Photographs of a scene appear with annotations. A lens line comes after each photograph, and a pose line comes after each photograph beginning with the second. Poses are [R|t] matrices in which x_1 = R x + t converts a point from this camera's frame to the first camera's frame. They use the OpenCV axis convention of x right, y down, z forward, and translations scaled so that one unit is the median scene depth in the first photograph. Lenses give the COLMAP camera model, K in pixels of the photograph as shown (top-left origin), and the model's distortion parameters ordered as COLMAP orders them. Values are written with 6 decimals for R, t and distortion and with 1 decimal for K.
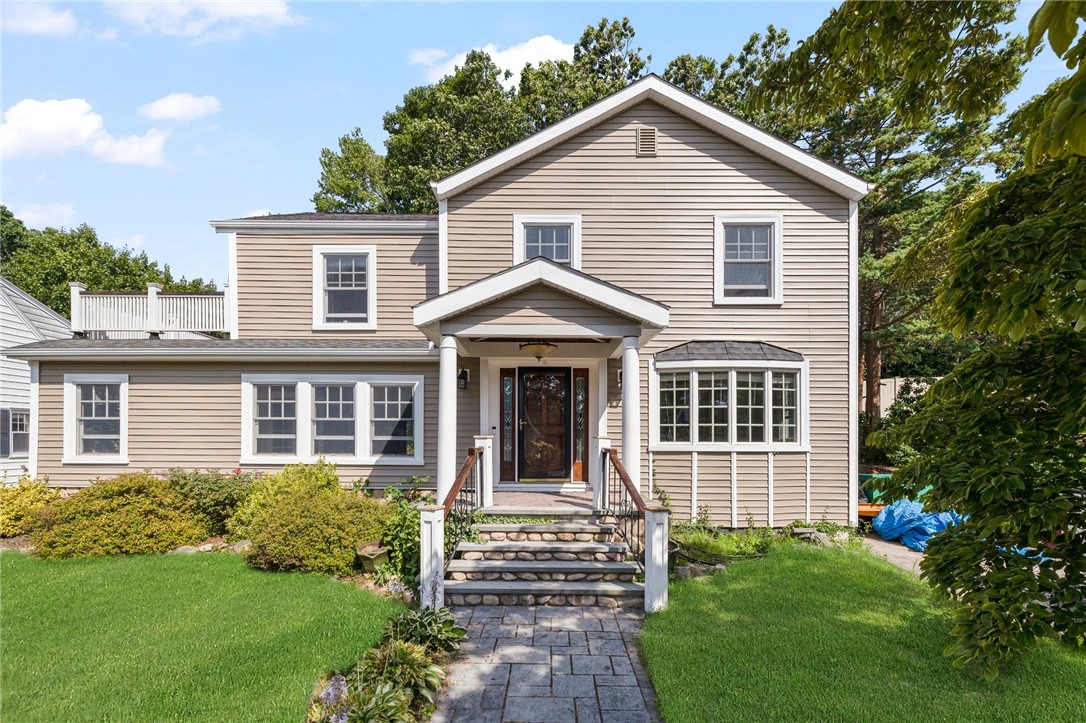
lens RADIAL K [[464.2, 0, 519.5], [0, 464.2, 389.6], [0, 0, 1]] dist [0.001990, 0.000299]
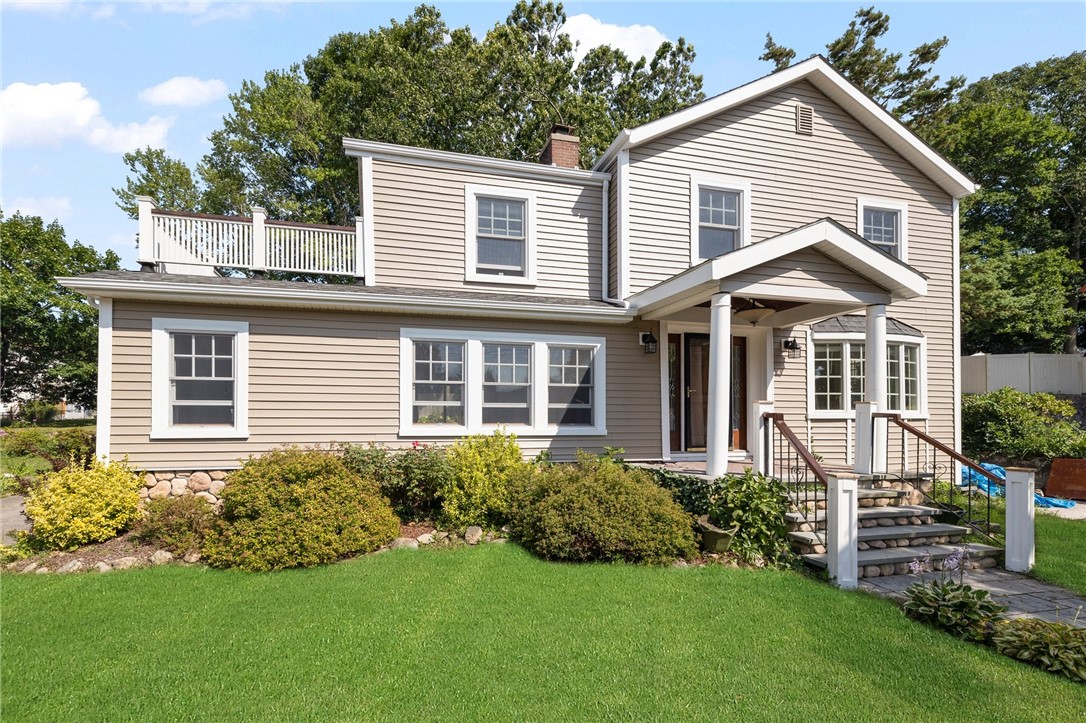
lens RADIAL K [[464.2, 0, 543.0], [0, 464.2, 364.3], [0, 0, 1]] dist [0.001990, 0.000299]
pose [[0.971705, 0.022830, 0.235090, -0.537329], [-0.023024, 0.999733, -0.001917, 0.026900], [-0.235071, -0.003550, 0.971972, 0.134101]]
